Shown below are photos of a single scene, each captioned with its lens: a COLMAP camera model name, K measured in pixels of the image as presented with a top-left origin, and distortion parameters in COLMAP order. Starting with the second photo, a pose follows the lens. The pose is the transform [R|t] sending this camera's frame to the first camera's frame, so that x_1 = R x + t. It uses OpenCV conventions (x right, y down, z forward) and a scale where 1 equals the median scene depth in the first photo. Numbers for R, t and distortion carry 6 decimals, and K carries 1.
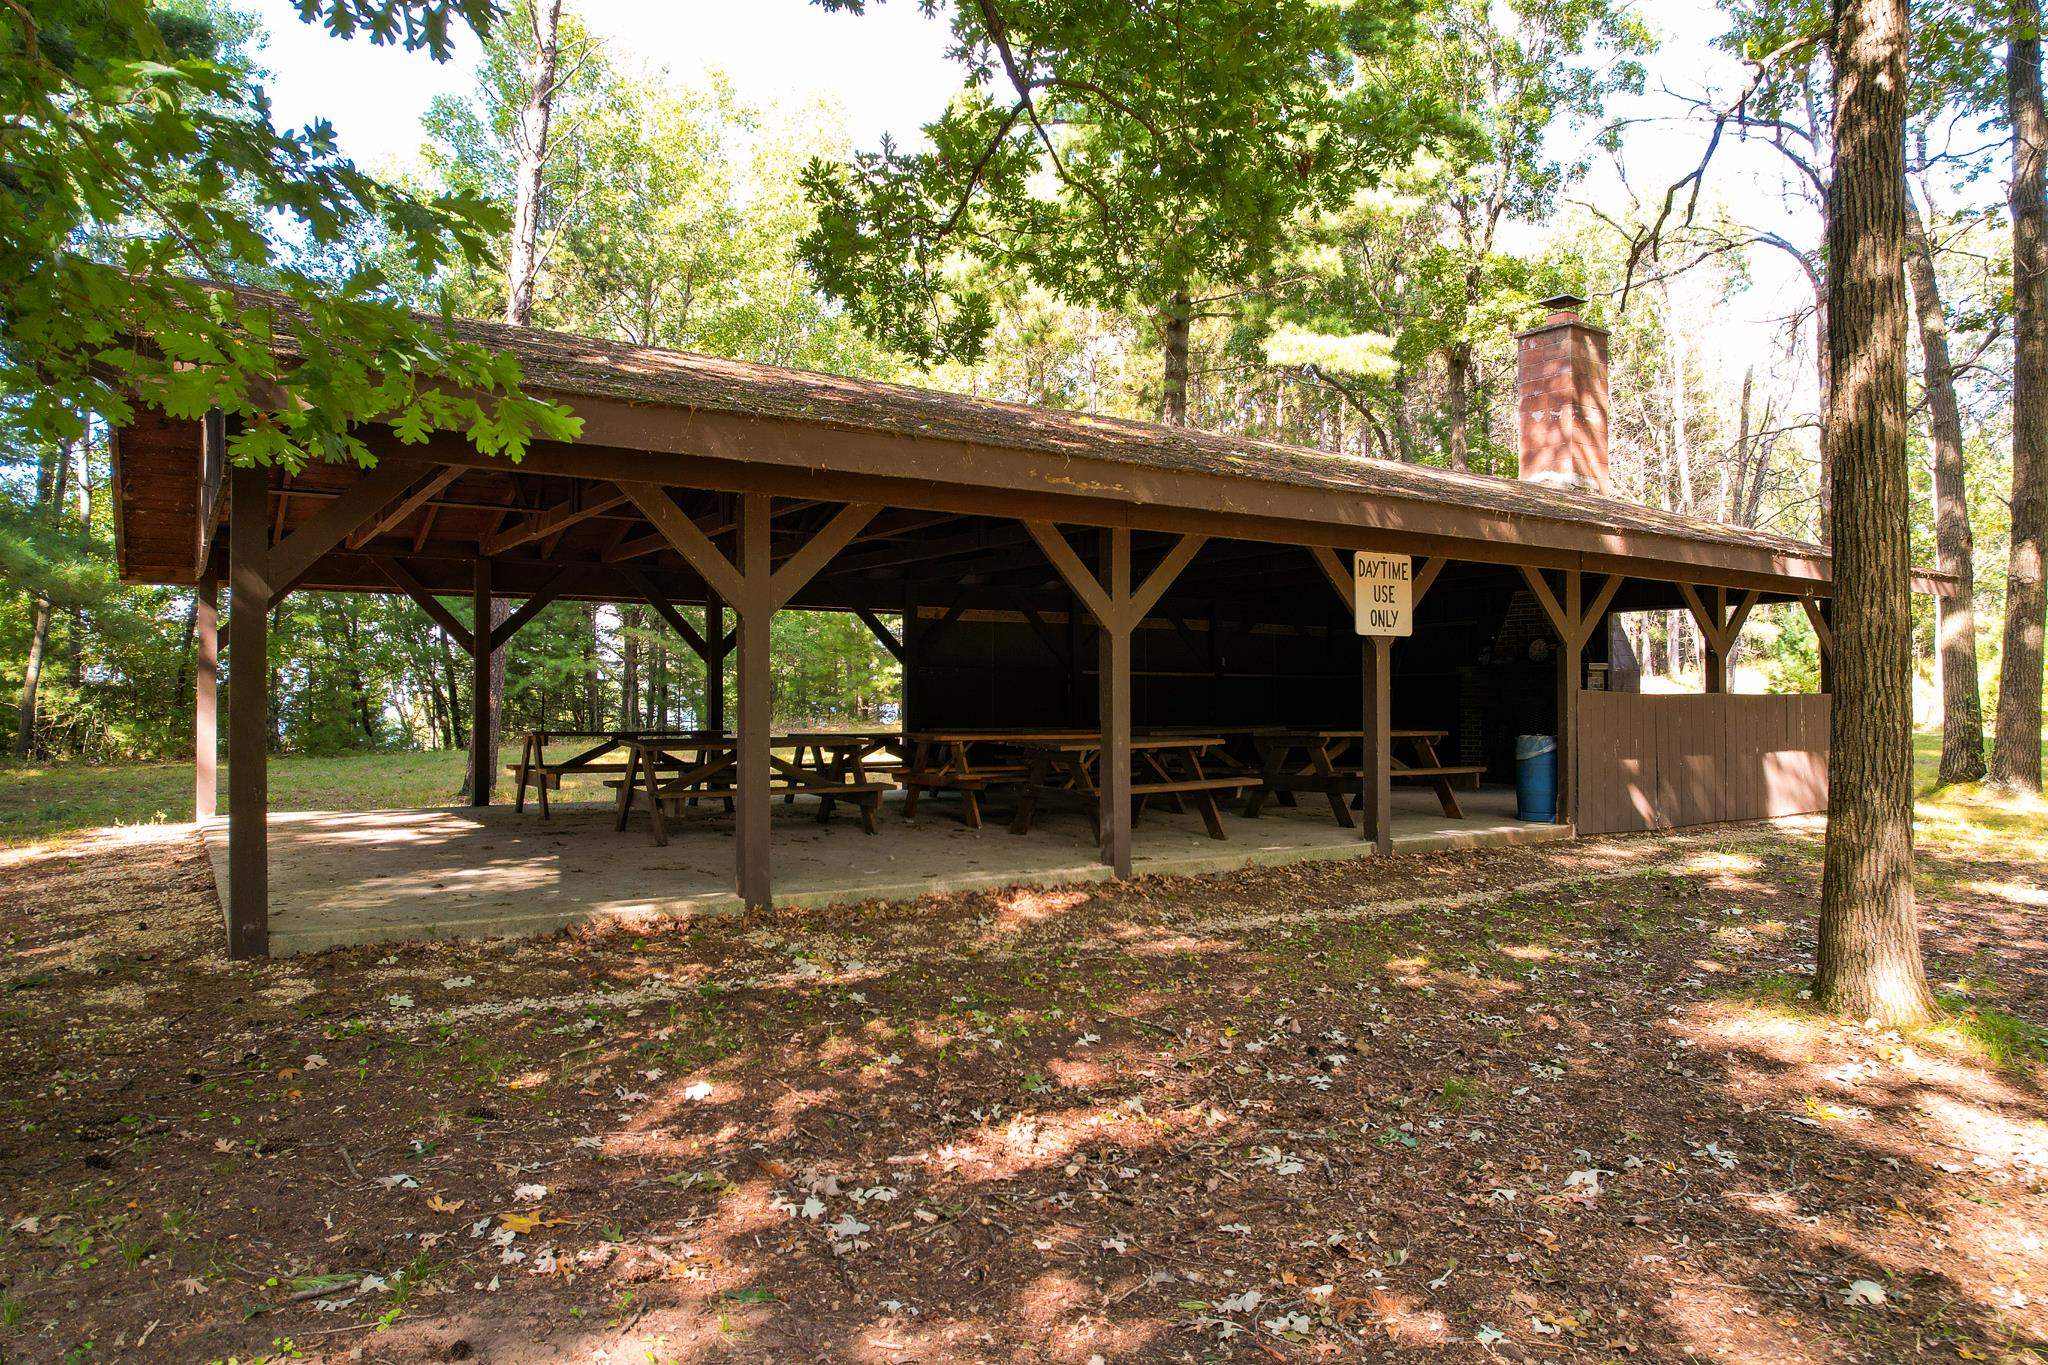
lens RADIAL K [[1302.2, 0, 1024.2], [0, 1302.2, 688.0], [0, 0, 1]] dist [-0.003204, -0.000106]
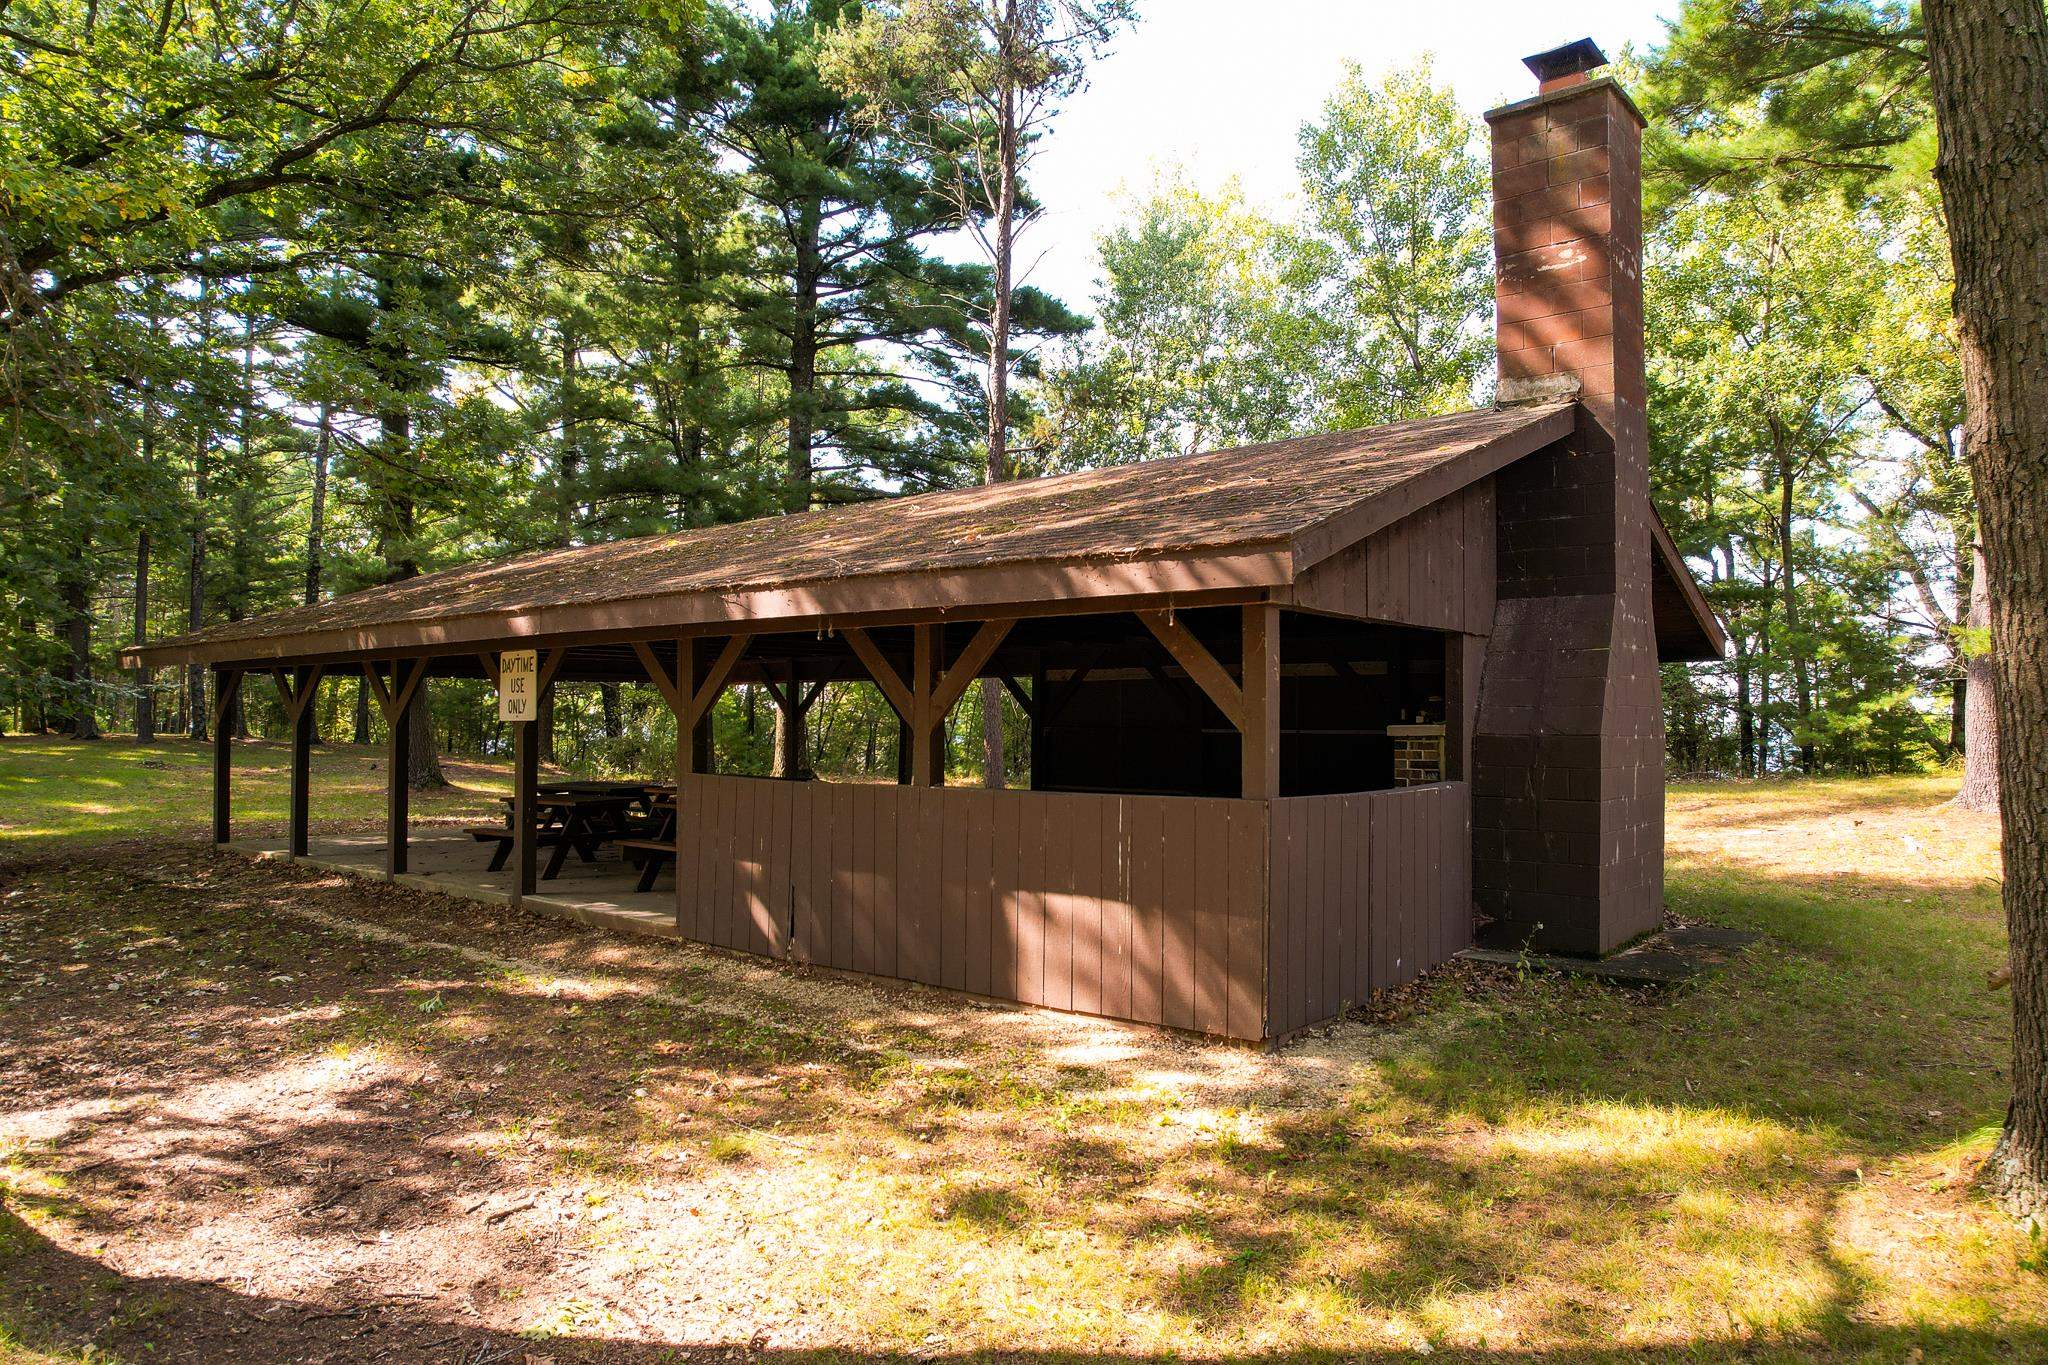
lens RADIAL K [[1302.2, 0, 1024.4], [0, 1302.2, 690.3], [0, 0, 1]] dist [-0.003204, -0.000106]
pose [[0.247023, -0.020350, -0.968796, 1.282832], [0.016975, 0.999717, -0.016671, -0.034047], [0.968861, -0.012327, 0.247299, 0.965331]]
